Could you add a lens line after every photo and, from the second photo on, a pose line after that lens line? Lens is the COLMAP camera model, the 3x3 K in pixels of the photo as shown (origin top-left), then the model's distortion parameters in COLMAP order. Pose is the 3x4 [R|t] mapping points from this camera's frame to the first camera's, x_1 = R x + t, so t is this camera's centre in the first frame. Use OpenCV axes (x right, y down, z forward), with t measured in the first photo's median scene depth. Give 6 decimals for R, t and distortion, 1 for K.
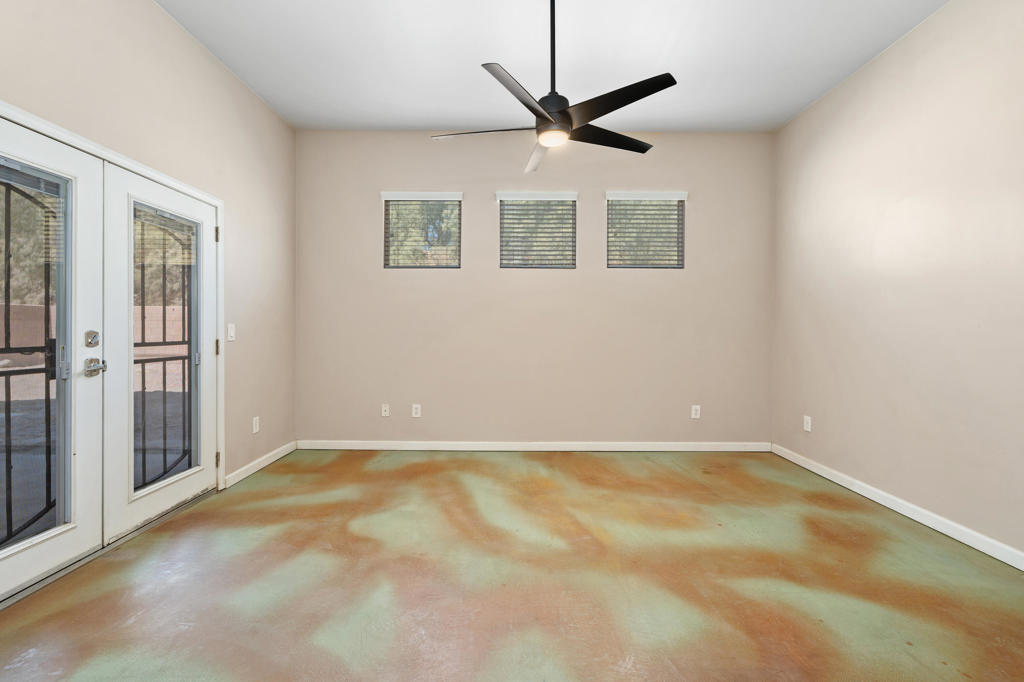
lens RADIAL K [[453.7, 0, 509.4], [0, 453.7, 334.2], [0, 0, 1]] dist [0.005159, -0.001516]
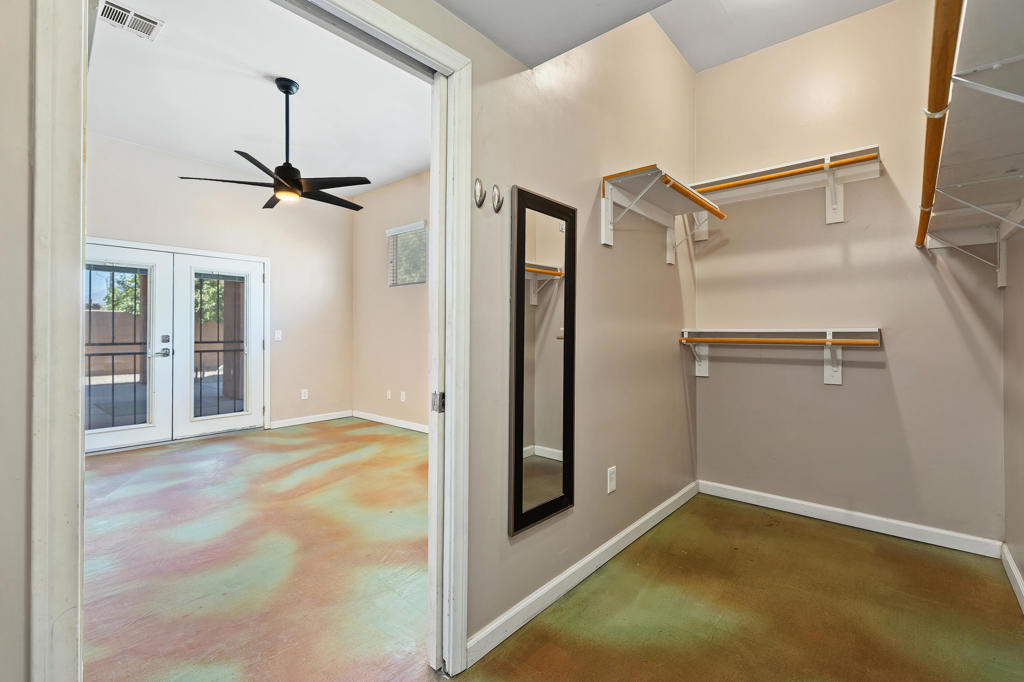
lens RADIAL K [[453.7, 0, 519.0], [0, 453.7, 334.8], [0, 0, 1]] dist [0.005159, -0.001516]
pose [[0.771488, -0.001343, -0.636243, 1.479120], [-0.000804, 0.999995, -0.003086, -0.004323], [0.636244, 0.002893, 0.771483, 0.370007]]
